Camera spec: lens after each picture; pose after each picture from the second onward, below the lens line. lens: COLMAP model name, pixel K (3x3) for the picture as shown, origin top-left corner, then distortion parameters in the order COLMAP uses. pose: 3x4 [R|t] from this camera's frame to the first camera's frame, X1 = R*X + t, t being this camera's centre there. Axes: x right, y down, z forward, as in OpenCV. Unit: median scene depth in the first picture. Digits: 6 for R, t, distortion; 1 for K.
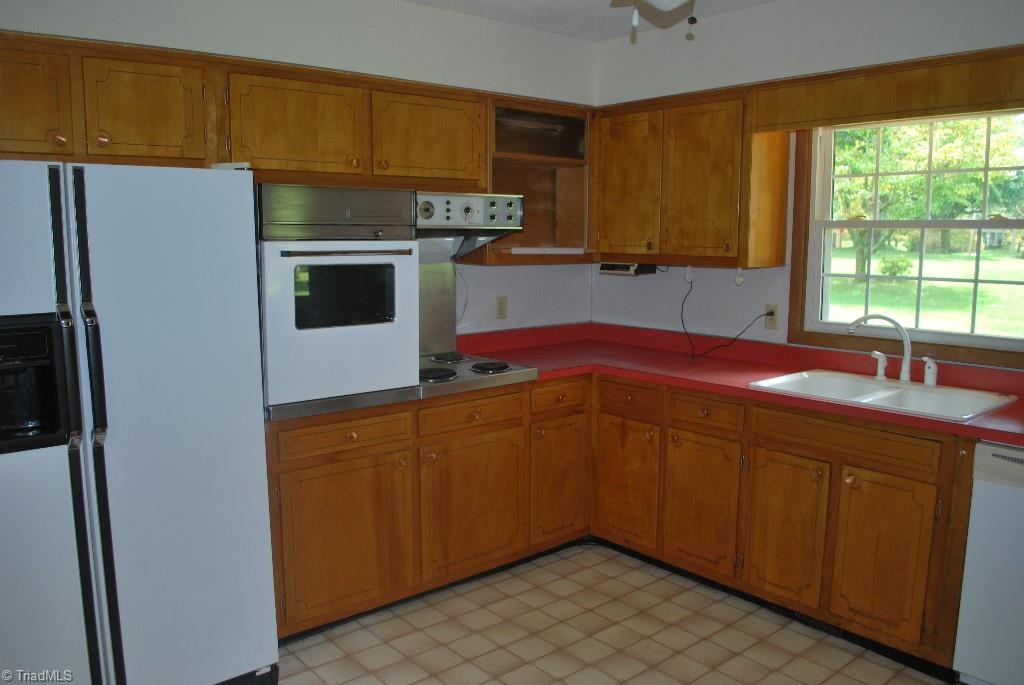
lens RADIAL K [[810.0, 0, 510.8], [0, 810.0, 340.2], [0, 0, 1]] dist [-0.064351, 0.006283]
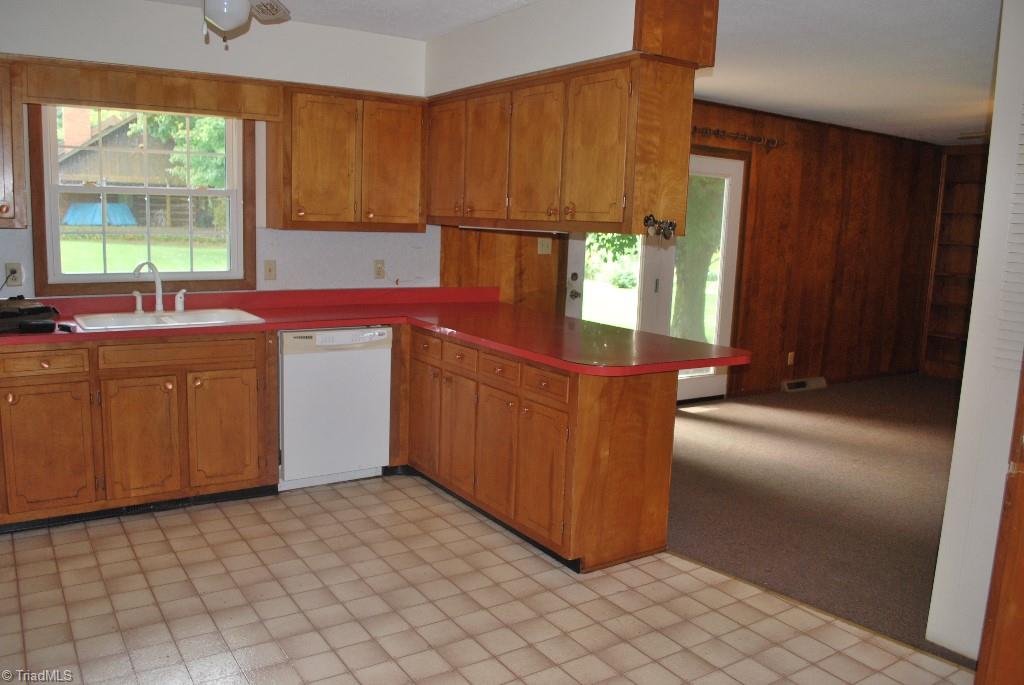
lens RADIAL K [[810.0, 0, 502.1], [0, 810.0, 348.4], [0, 0, 1]] dist [-0.064351, 0.006283]
pose [[0.124487, -0.149916, 0.980830, -0.776805], [0.103298, 0.985106, 0.137459, -0.012256], [-0.986829, 0.084206, 0.138119, 0.283282]]
